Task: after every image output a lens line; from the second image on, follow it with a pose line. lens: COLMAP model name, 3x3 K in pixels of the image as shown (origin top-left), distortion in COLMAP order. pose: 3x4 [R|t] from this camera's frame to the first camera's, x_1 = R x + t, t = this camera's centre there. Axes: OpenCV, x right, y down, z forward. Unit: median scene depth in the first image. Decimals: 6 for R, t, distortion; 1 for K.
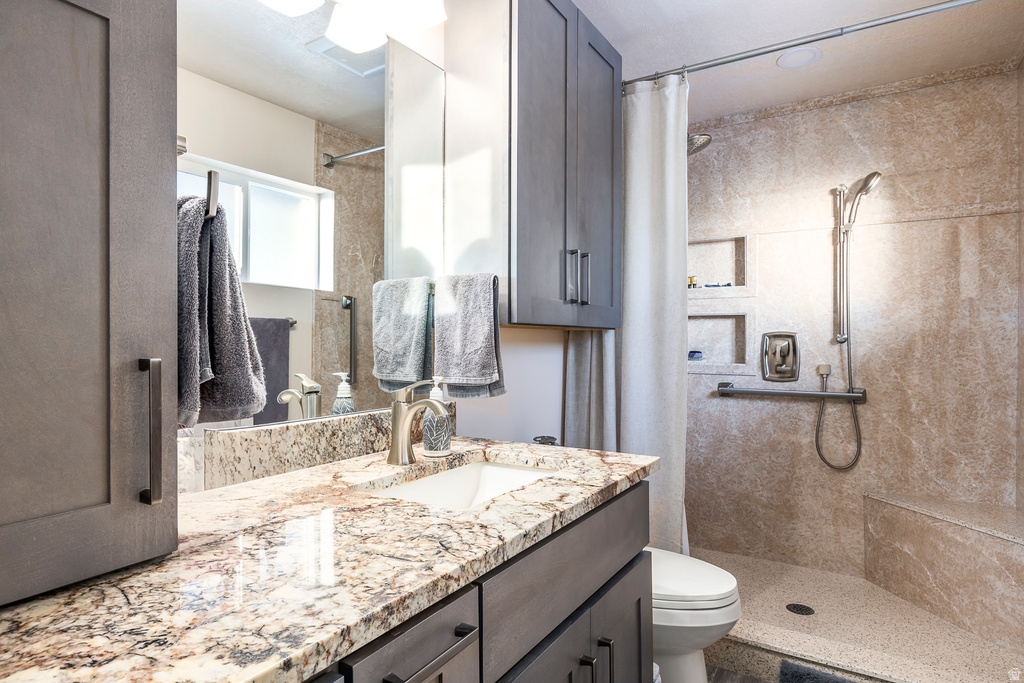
lens RADIAL K [[573.1, 0, 511.5], [0, 573.1, 344.3], [0, 0, 1]] dist [-0.001966, 0.000461]
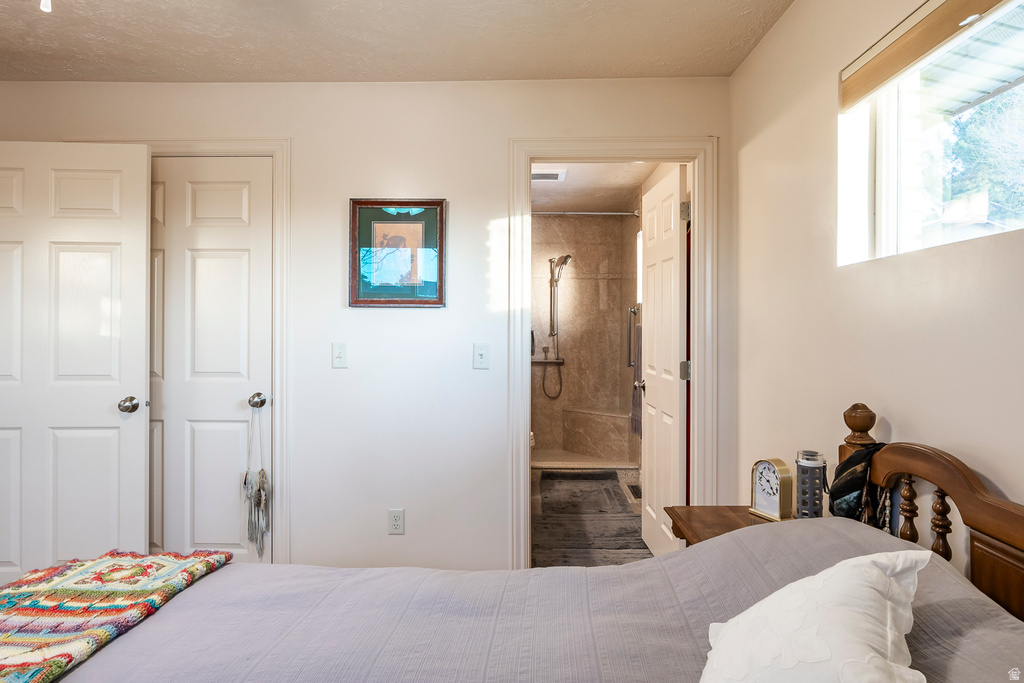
lens RADIAL K [[594.8, 0, 515.8], [0, 594.8, 338.3], [0, 0, 1]] dist [0.003892, 0.000815]
pose [[0.858317, -0.001030, 0.513118, -0.630352], [-0.002844, 0.999973, 0.006764, -0.007512], [-0.513112, -0.007265, 0.858291, -0.750472]]
